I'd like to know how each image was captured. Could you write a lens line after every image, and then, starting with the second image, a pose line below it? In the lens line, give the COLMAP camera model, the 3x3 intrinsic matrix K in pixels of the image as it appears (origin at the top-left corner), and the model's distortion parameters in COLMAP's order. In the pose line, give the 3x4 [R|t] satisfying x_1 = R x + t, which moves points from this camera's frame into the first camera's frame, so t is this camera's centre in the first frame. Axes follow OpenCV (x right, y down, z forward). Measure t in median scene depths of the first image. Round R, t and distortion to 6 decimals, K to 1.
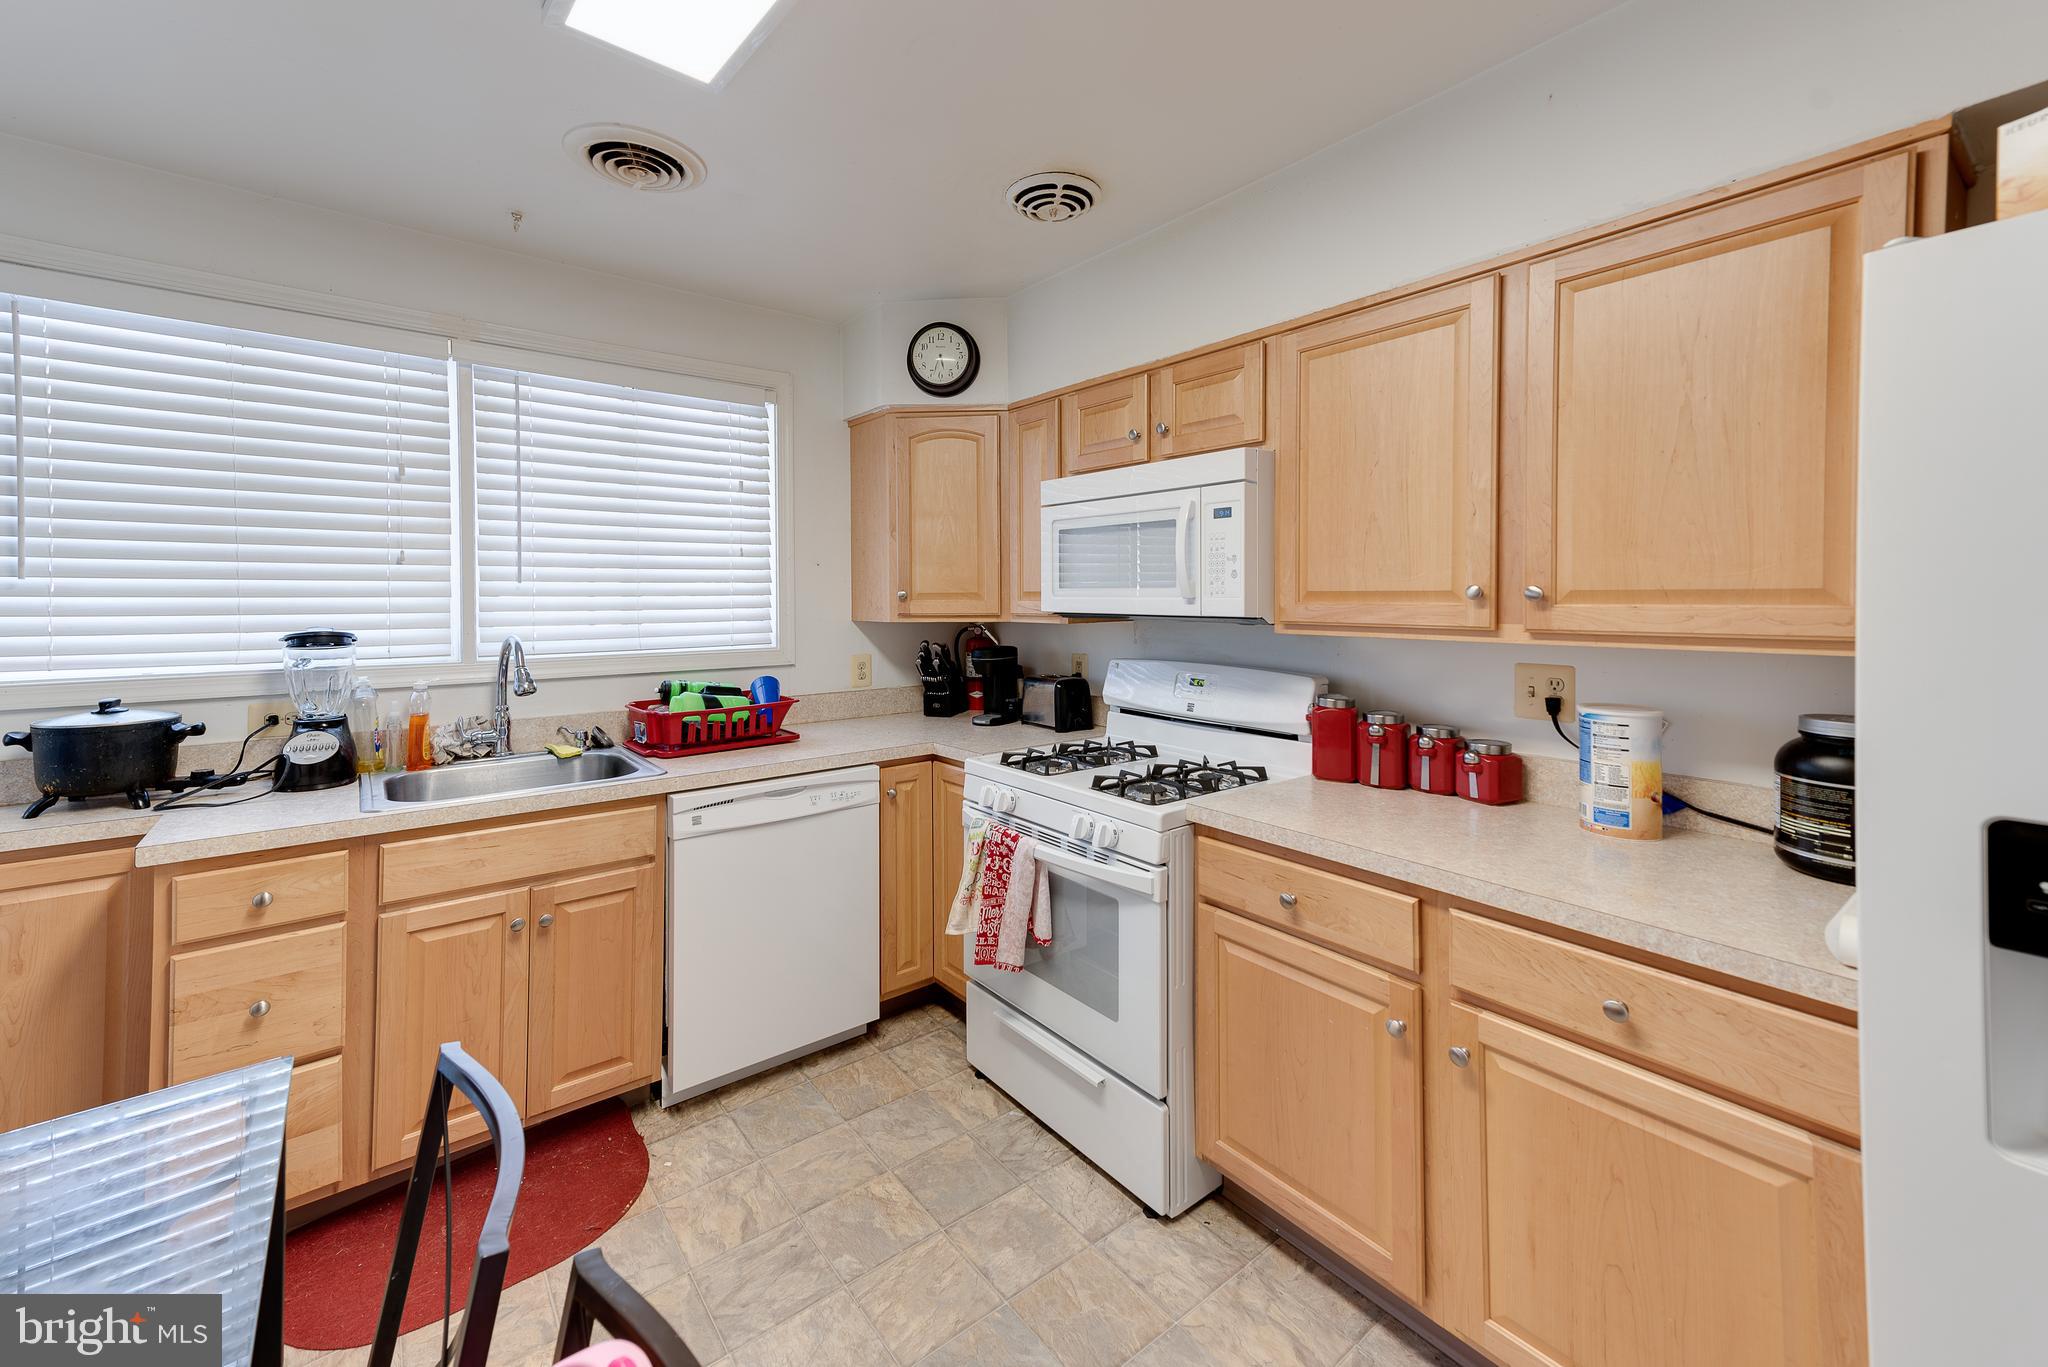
lens RADIAL K [[900.5, 0, 1021.3], [0, 900.5, 579.7], [0, 0, 1]] dist [0.032653, -0.000222]
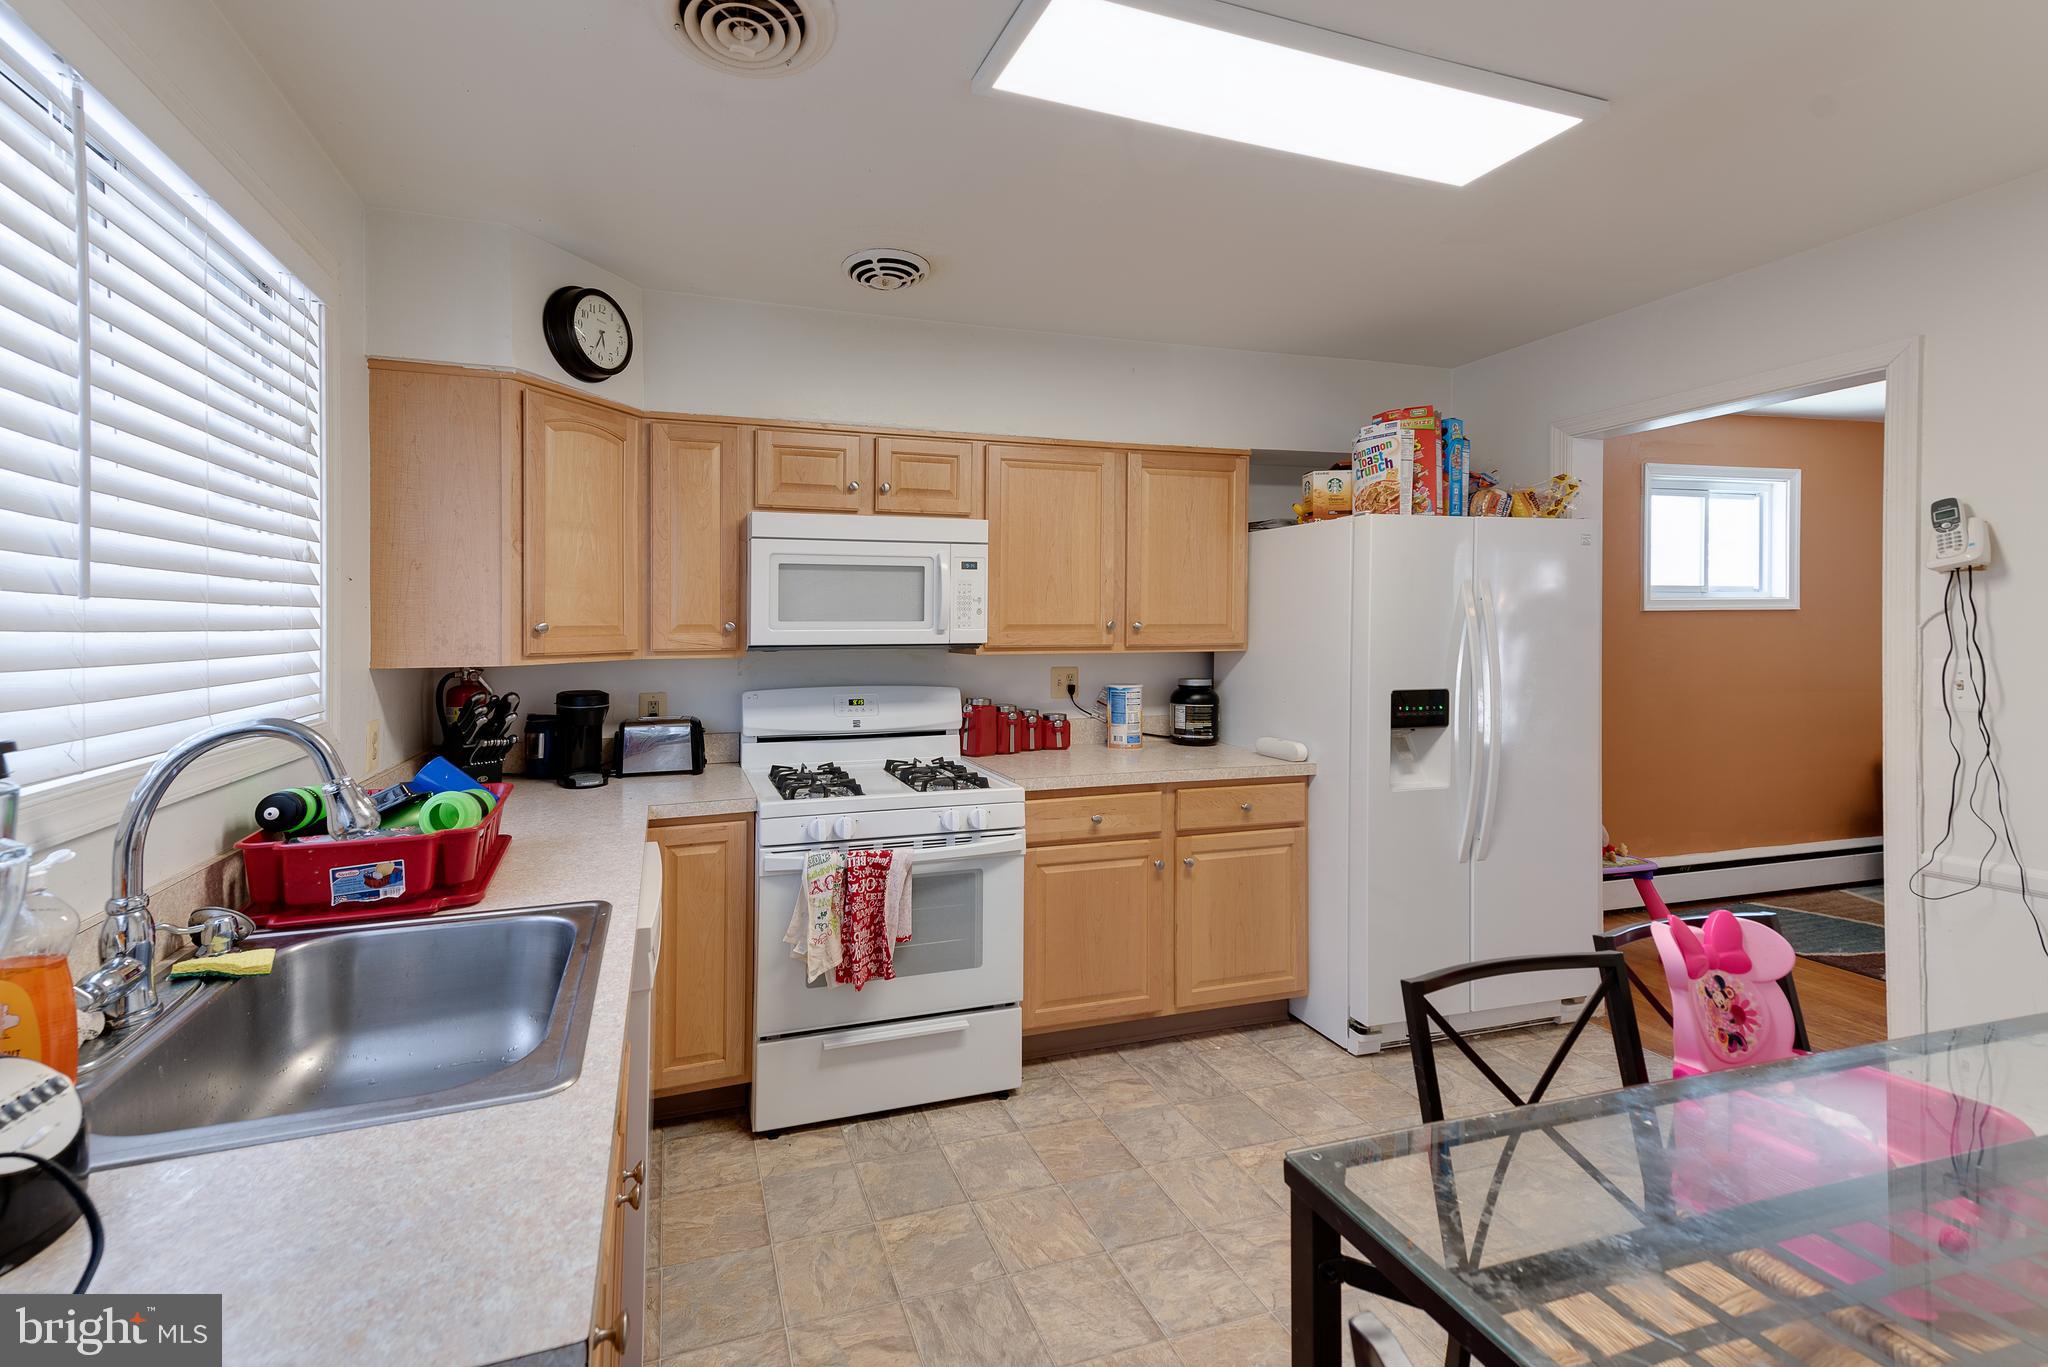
lens RADIAL K [[872.4, 0, 948.7], [0, 872.4, 610.1], [0, 0, 1]] dist [0.028956, 0.000004]
pose [[0.309250, 0.020653, 0.950756, -0.883658], [-0.010150, 0.999779, -0.018416, 0.013850], [-0.950927, -0.003956, 0.309391, 0.551213]]
